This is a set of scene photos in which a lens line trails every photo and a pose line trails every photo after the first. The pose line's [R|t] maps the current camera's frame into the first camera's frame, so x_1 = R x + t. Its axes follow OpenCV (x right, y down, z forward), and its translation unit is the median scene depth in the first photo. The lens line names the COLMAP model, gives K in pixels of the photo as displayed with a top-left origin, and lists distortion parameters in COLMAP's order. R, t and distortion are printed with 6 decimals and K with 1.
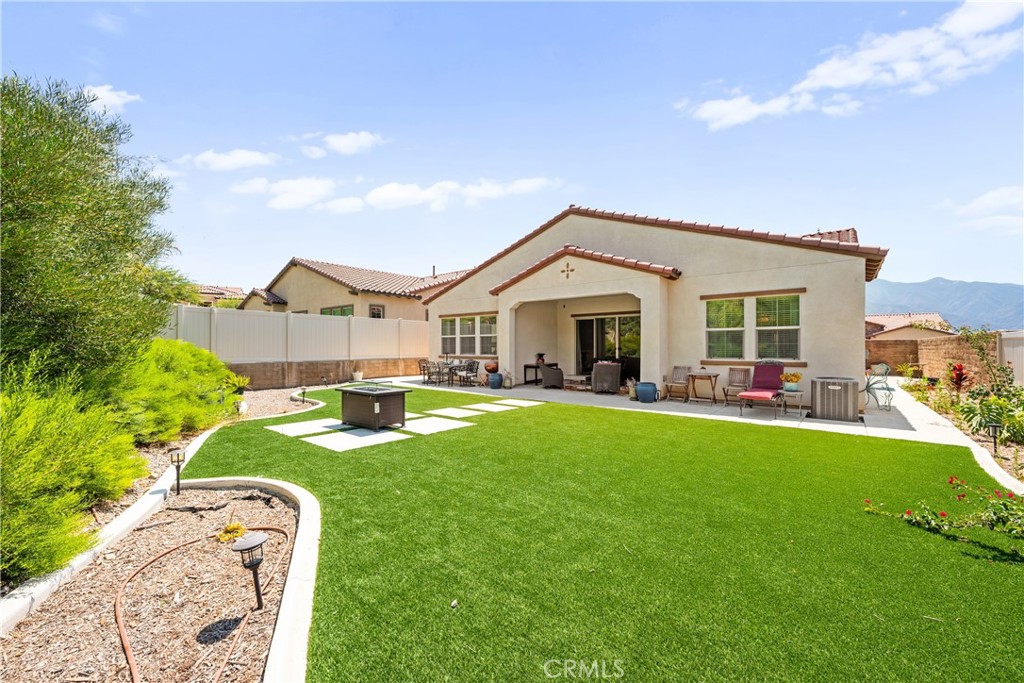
lens RADIAL K [[403.4, 0, 509.7], [0, 403.4, 342.9], [0, 0, 1]] dist [0.001141, -0.000304]
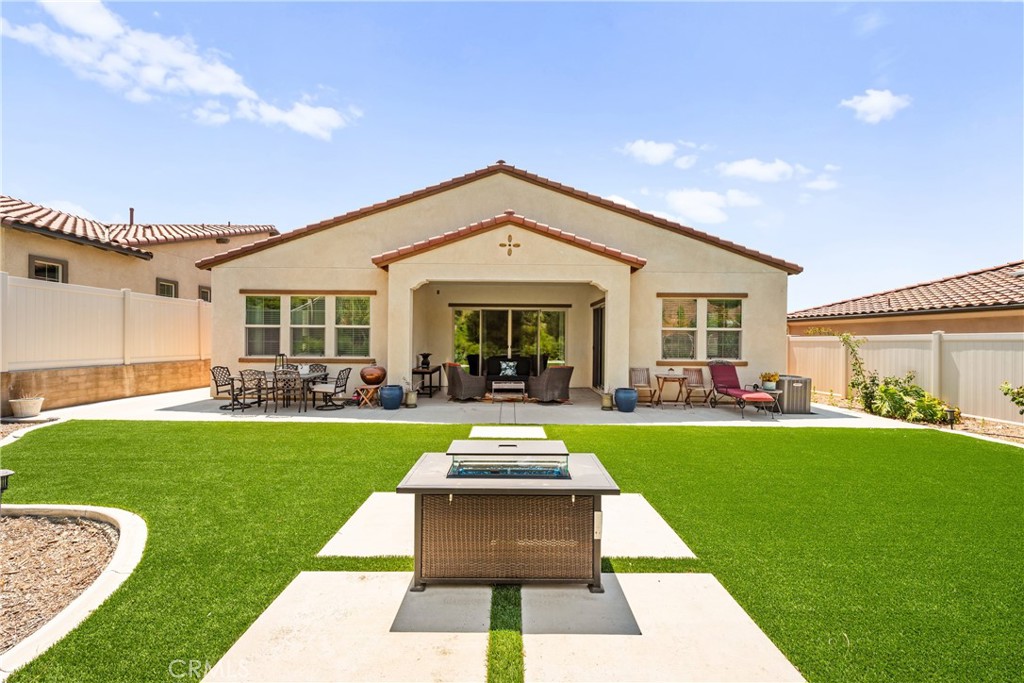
lens RADIAL K [[403.4, 0, 509.7], [0, 403.4, 342.9], [0, 0, 1]] dist [0.001141, -0.000304]
pose [[0.775309, 0.005037, 0.631561, -0.301653], [-0.014525, 0.999846, 0.009857, -0.002881], [-0.631414, -0.016816, 0.775263, 0.371546]]
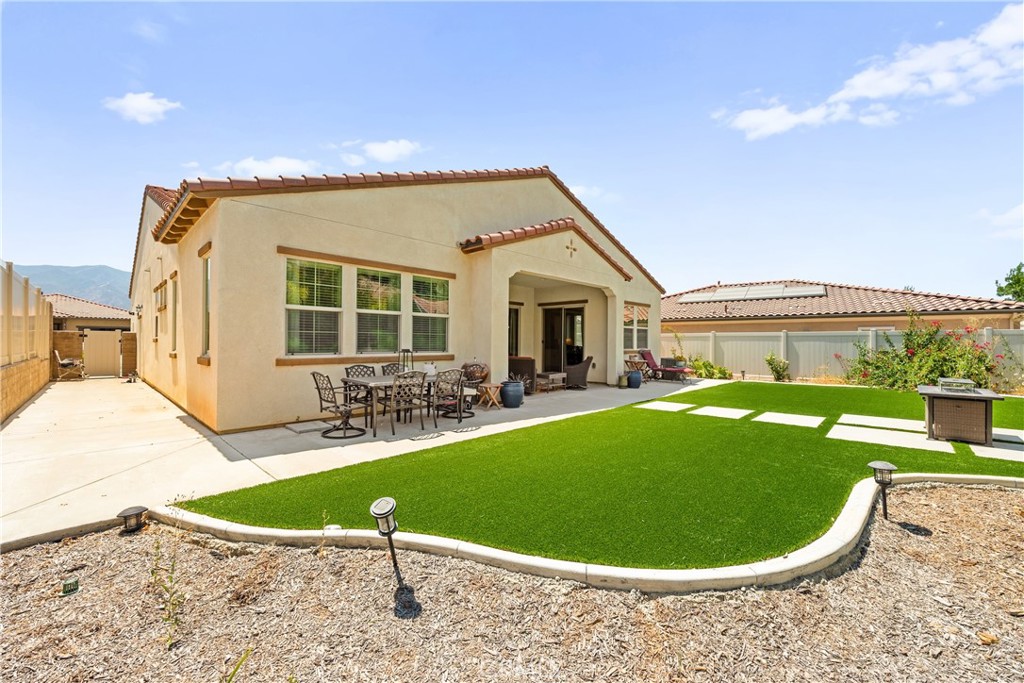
lens RADIAL K [[411.8, 0, 508.6], [0, 411.8, 344.5], [0, 0, 1]] dist [-0.000723, -0.000201]
pose [[0.077795, -0.000443, 0.996969, -0.654242], [-0.010919, 0.999940, 0.001296, 0.019660], [-0.996910, -0.010987, 0.077786, 0.960302]]
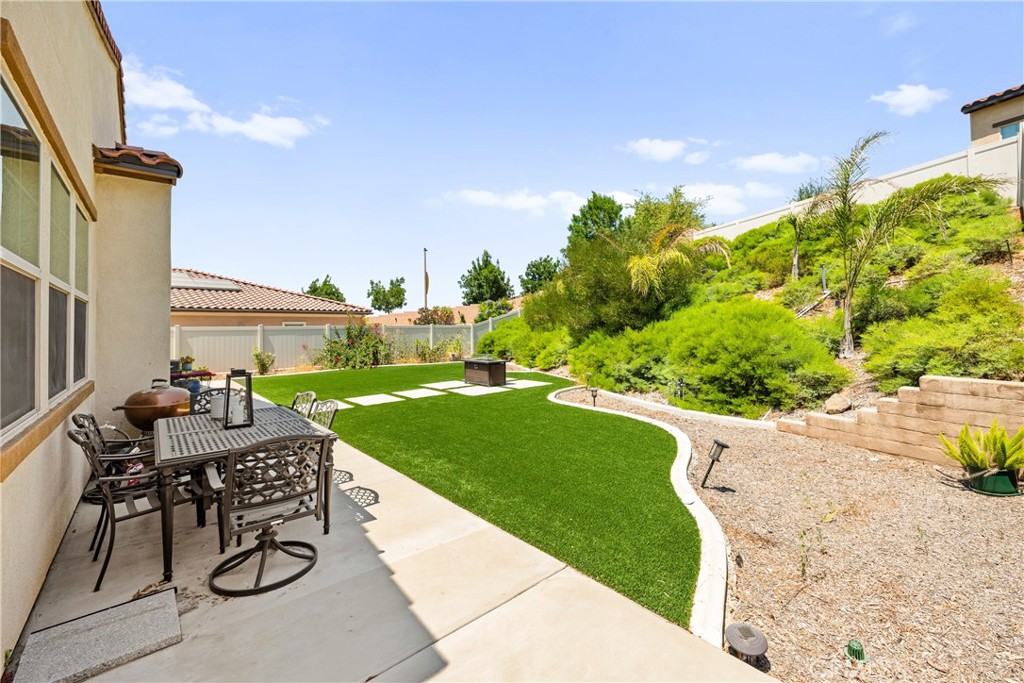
lens RADIAL K [[411.8, 0, 508.6], [0, 411.8, 344.5], [0, 0, 1]] dist [-0.000723, -0.000201]
pose [[-0.987510, 0.008182, 0.157345, -0.375322], [0.012830, 0.999510, 0.028544, 0.006687], [-0.157035, 0.030207, -0.987131, 1.344927]]
